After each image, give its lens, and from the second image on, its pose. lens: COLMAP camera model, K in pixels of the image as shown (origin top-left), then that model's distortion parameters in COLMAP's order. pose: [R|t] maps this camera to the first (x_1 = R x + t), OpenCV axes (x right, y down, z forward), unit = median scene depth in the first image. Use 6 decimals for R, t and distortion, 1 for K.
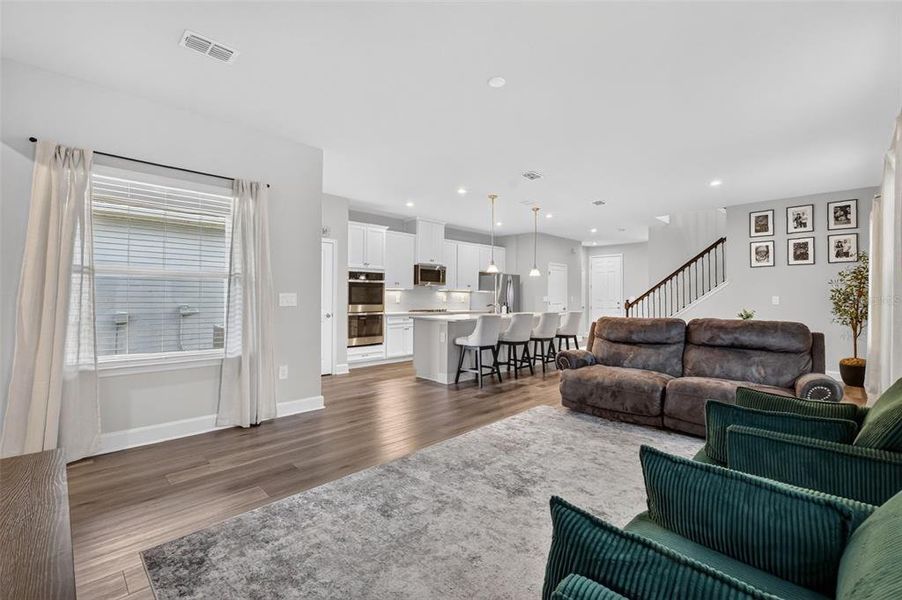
lens RADIAL K [[394.5, 0, 453.8], [0, 394.5, 293.5], [0, 0, 1]] dist [0.000212, 0.000243]
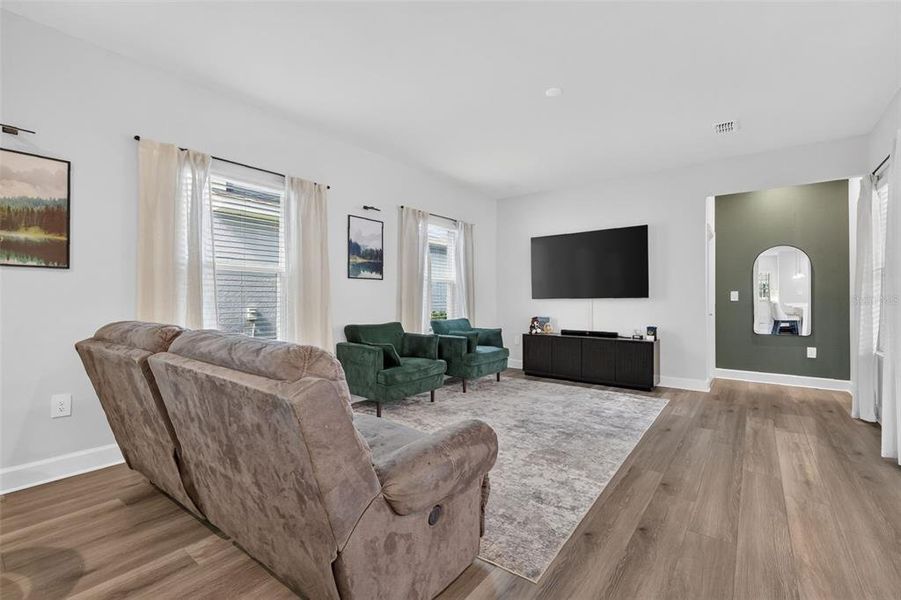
lens RADIAL K [[394.1, 0, 453.3], [0, 394.1, 293.5], [0, 0, 1]] dist [0.000212, 0.000243]
pose [[-0.991495, -0.010282, -0.129736, 0.240192], [-0.007322, 0.999702, -0.023268, 0.022085], [0.129937, -0.022120, -0.991275, 0.936688]]
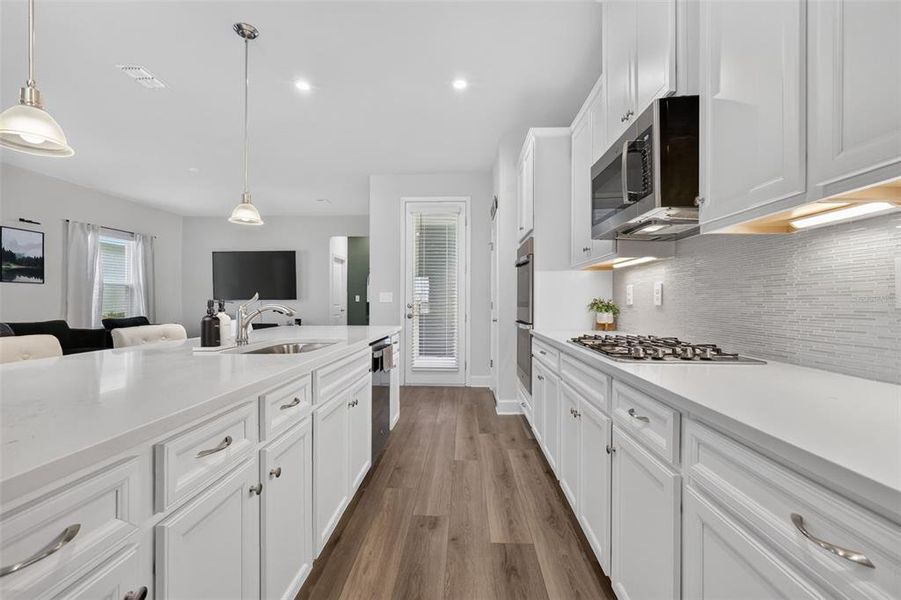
lens RADIAL K [[394.3, 0, 452.9], [0, 394.3, 302.0], [0, 0, 1]] dist [0.000590, -0.000054]
pose [[-0.732255, -0.005181, -0.681010, 0.210183], [0.000853, 0.999963, -0.008525, 0.027119], [0.681030, -0.006824, -0.732224, 1.395271]]
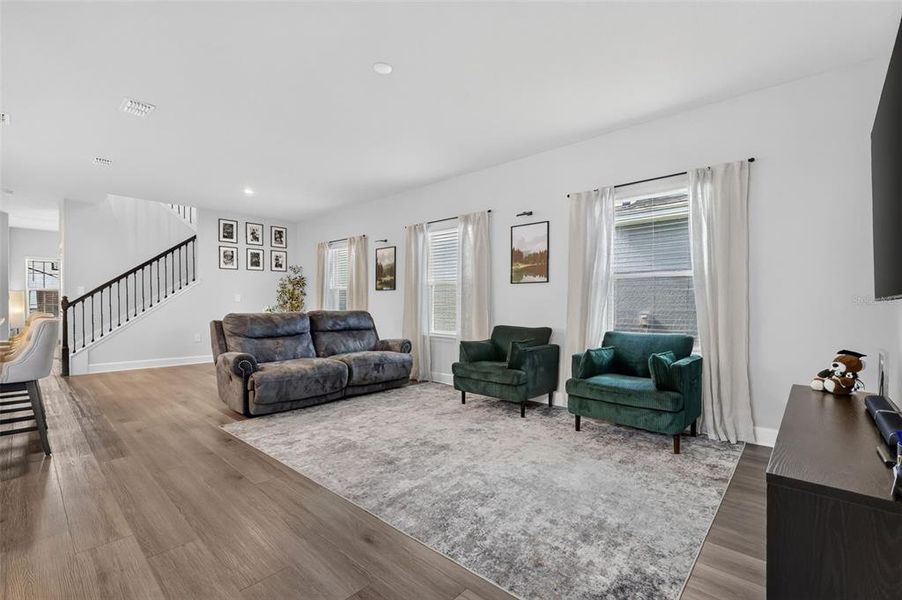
lens RADIAL K [[398.0, 0, 456.1], [0, 398.0, 306.2], [0, 0, 1]] dist [0.002464, -0.000340]
pose [[-0.043813, -0.011438, 0.998974, -0.412557], [-0.016532, 0.999806, 0.010723, 0.017852], [-0.998903, -0.016045, -0.043993, 0.390848]]
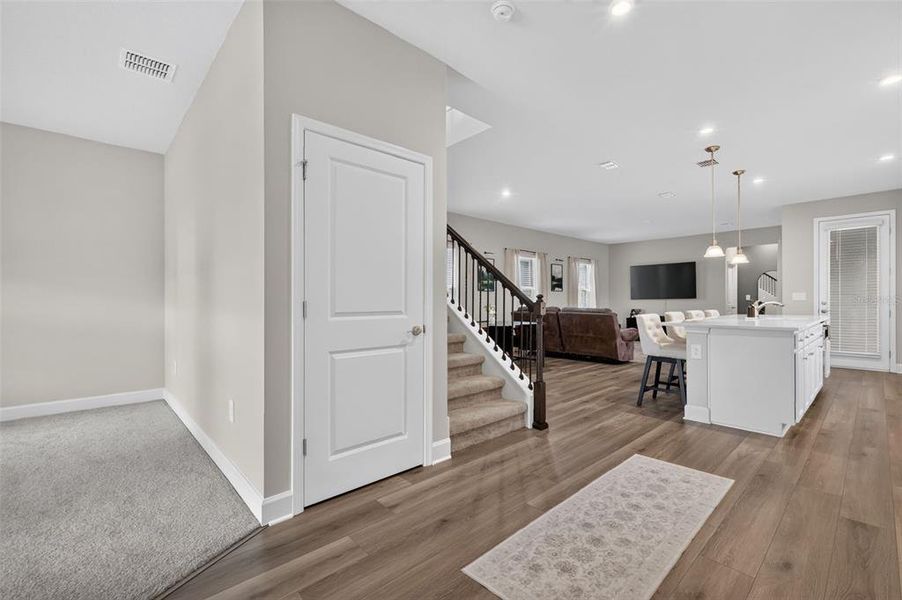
lens RADIAL K [[391.7, 0, 454.6], [0, 391.7, 298.8], [0, 0, 1]] dist [0.002144, -0.000487]
pose [[-0.999220, -0.003081, 0.039366, 0.649926], [-0.003558, 0.999921, -0.012050, 0.032231], [-0.039326, -0.012181, -0.999152, 1.805554]]
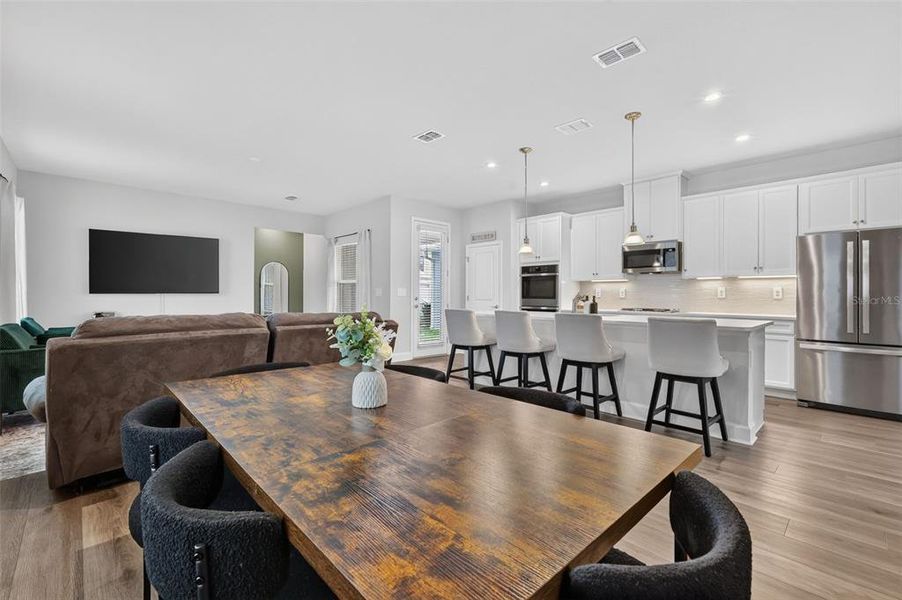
lens RADIAL K [[394.5, 0, 453.8], [0, 394.5, 293.5], [0, 0, 1]] dist [0.000212, 0.000243]
pose [[-0.025373, -0.007709, -0.999648, 0.809925], [0.007001, 0.999944, -0.007889, 0.023094], [0.999654, -0.007199, -0.025318, 0.865624]]
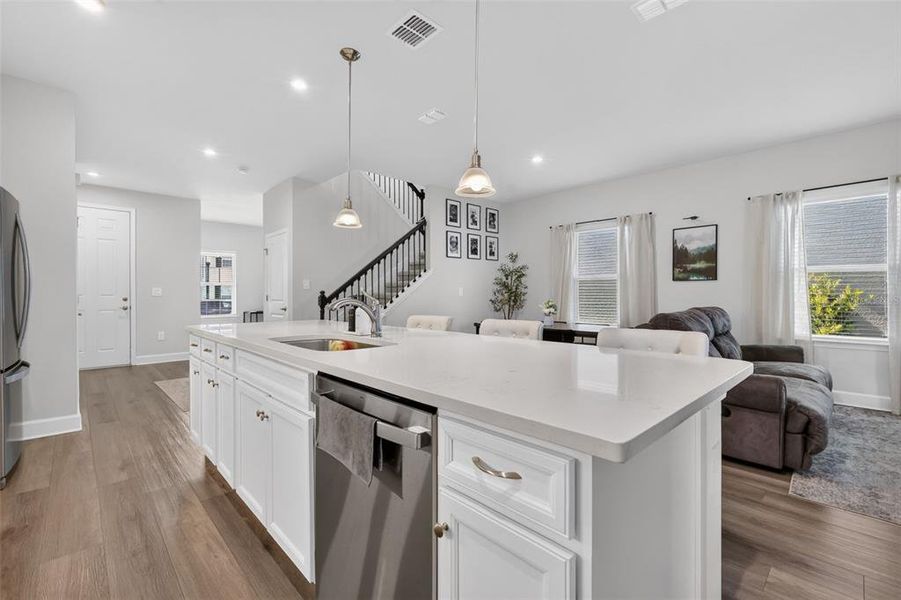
lens RADIAL K [[391.3, 0, 454.0], [0, 391.3, 298.8], [0, 0, 1]] dist [0.002144, -0.000487]
pose [[0.022348, -0.013906, 0.999654, -0.196162], [-0.008934, 0.999861, 0.014109, 0.021444], [-0.999710, -0.009246, 0.022221, 0.986704]]
